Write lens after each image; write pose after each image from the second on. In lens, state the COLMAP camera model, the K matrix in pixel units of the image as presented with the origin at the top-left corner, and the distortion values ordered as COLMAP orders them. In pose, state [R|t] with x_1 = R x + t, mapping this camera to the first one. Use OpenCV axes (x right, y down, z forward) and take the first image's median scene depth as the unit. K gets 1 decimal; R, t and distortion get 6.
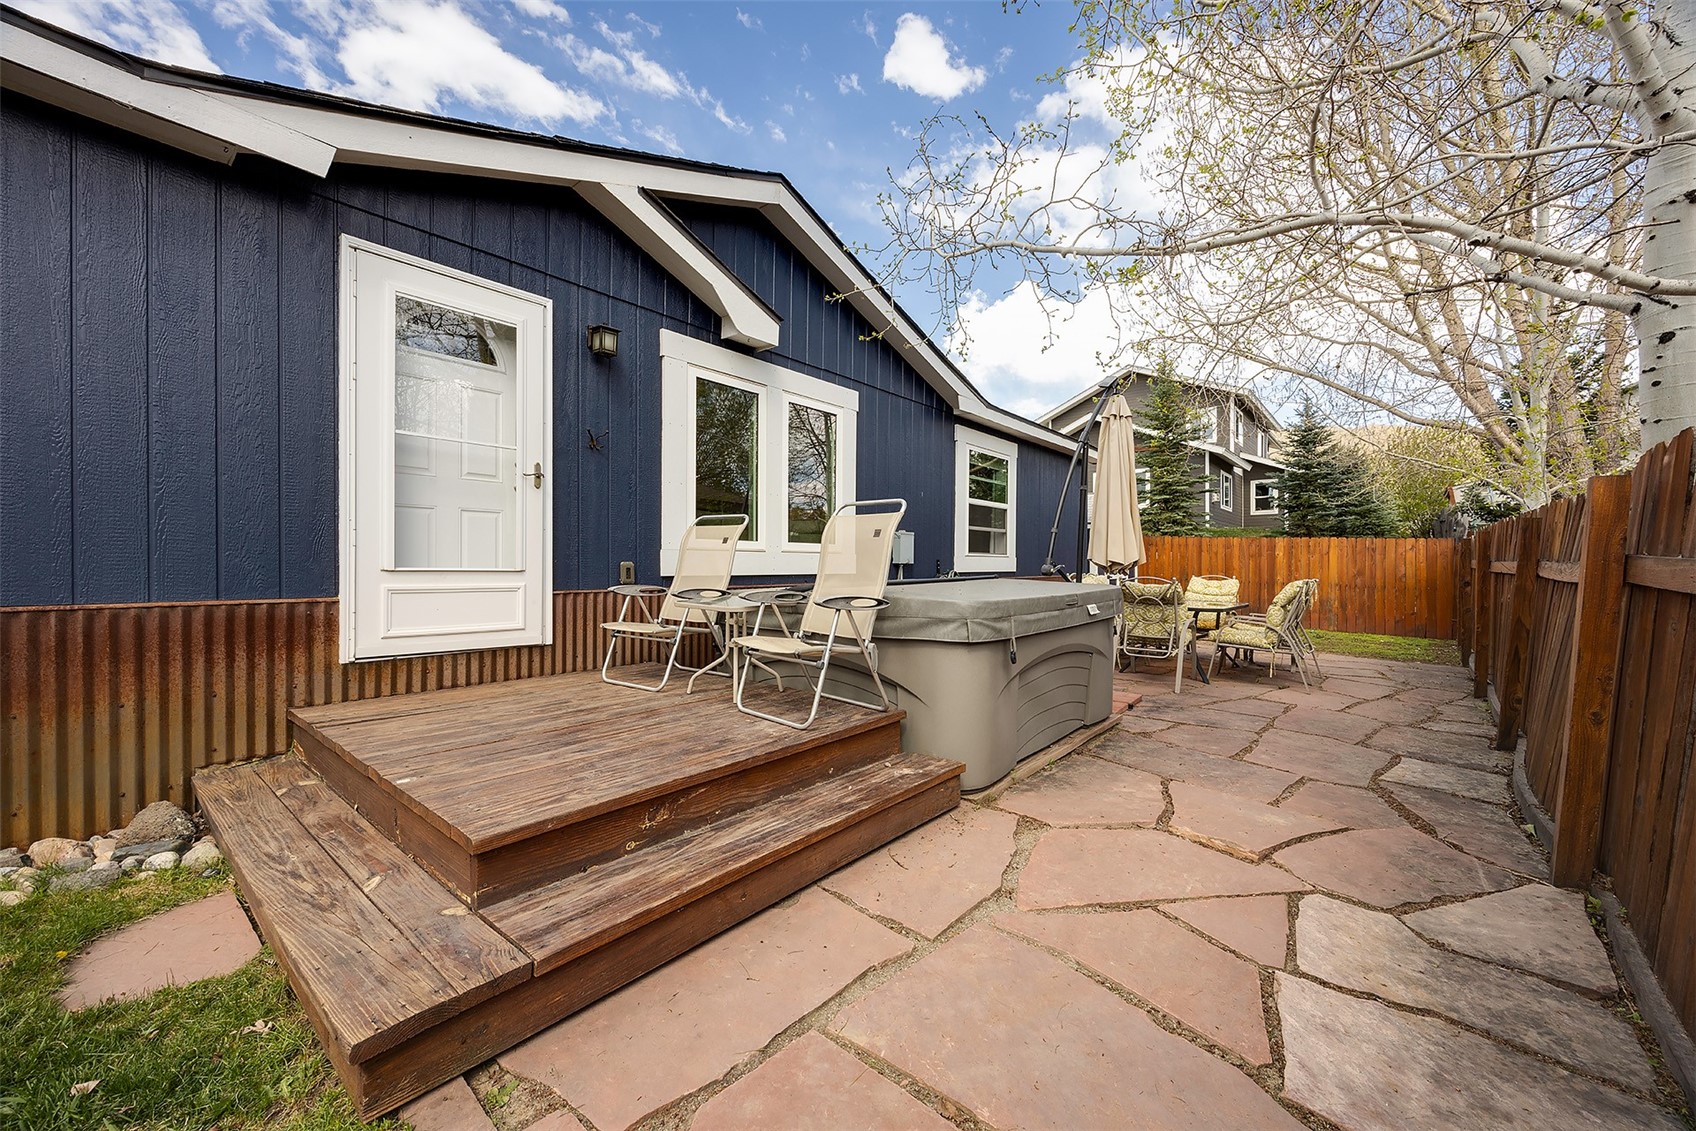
lens RADIAL K [[652.4, 0, 848.0], [0, 652.4, 567.5], [0, 0, 1]] dist [-0.002906, -0.000351]
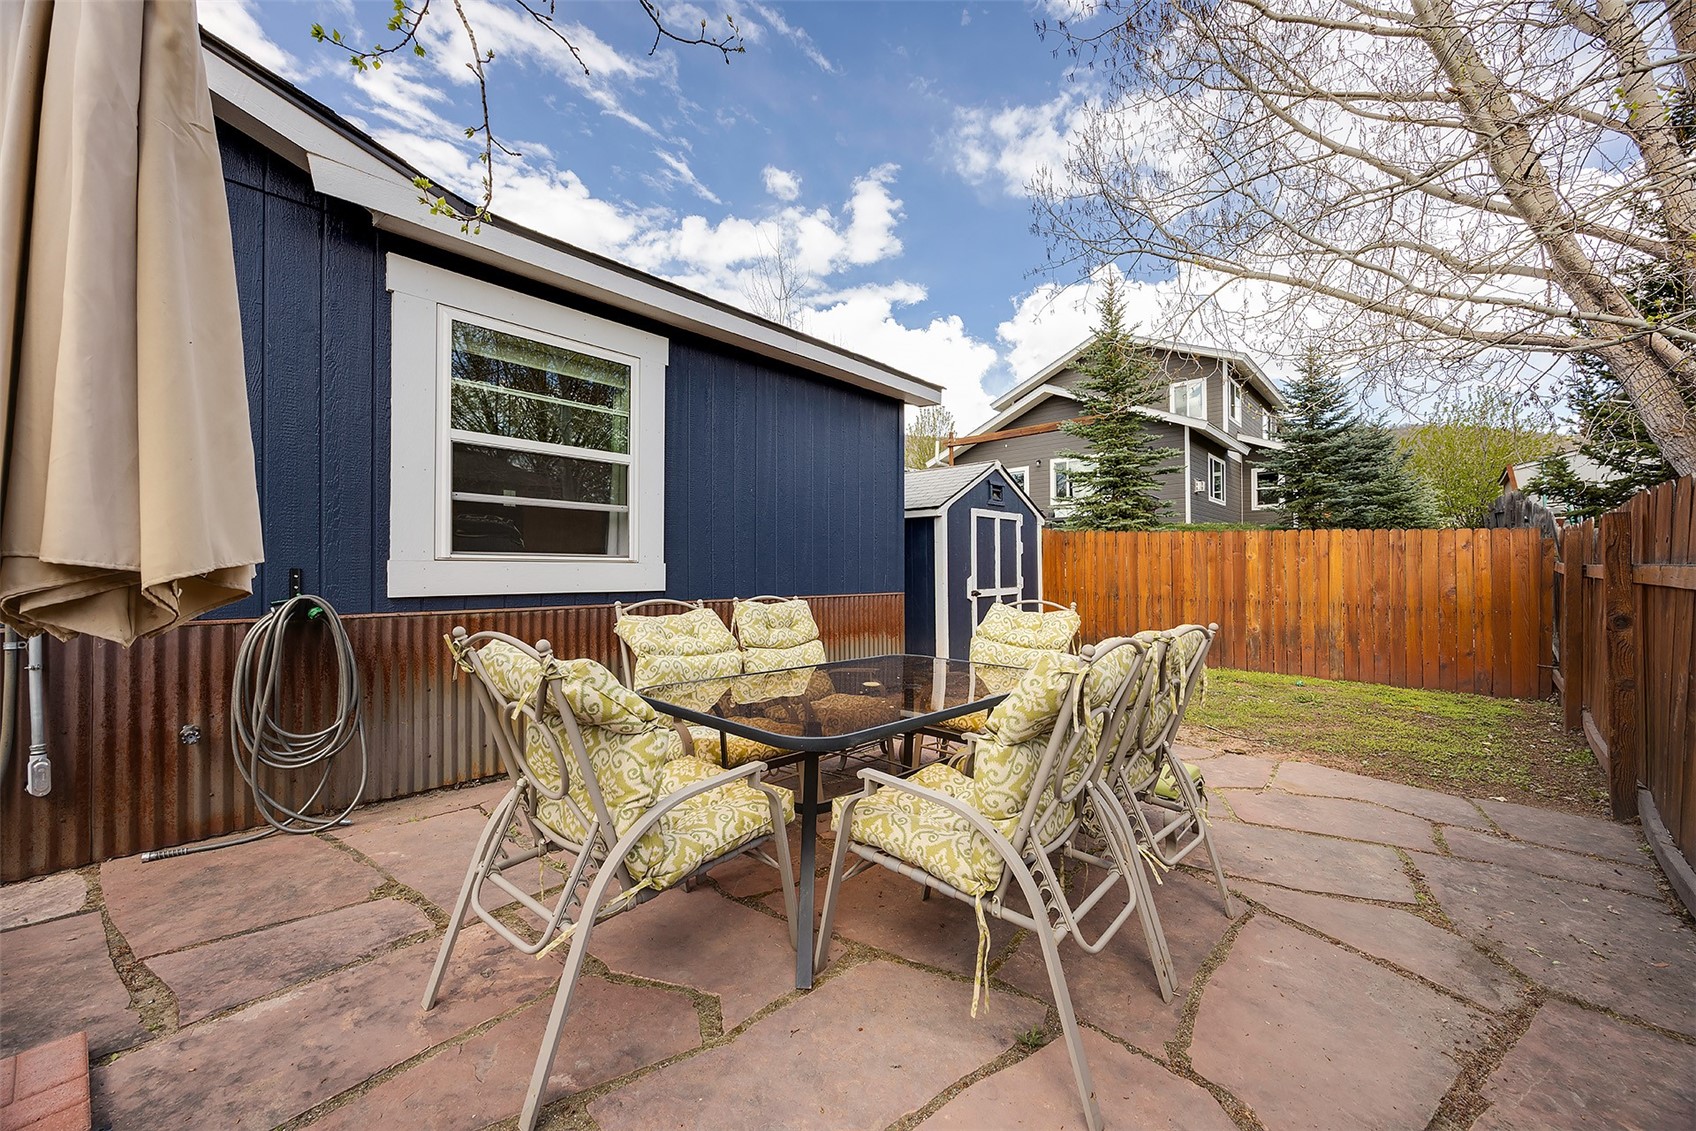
lens RADIAL K [[652.4, 0, 847.8], [0, 652.4, 567.2], [0, 0, 1]] dist [-0.002906, -0.000351]
pose [[0.999421, -0.004591, -0.033699, 0.283405], [0.004168, 0.999912, -0.012620, -0.003497], [0.033754, 0.012472, 0.999352, 0.341868]]
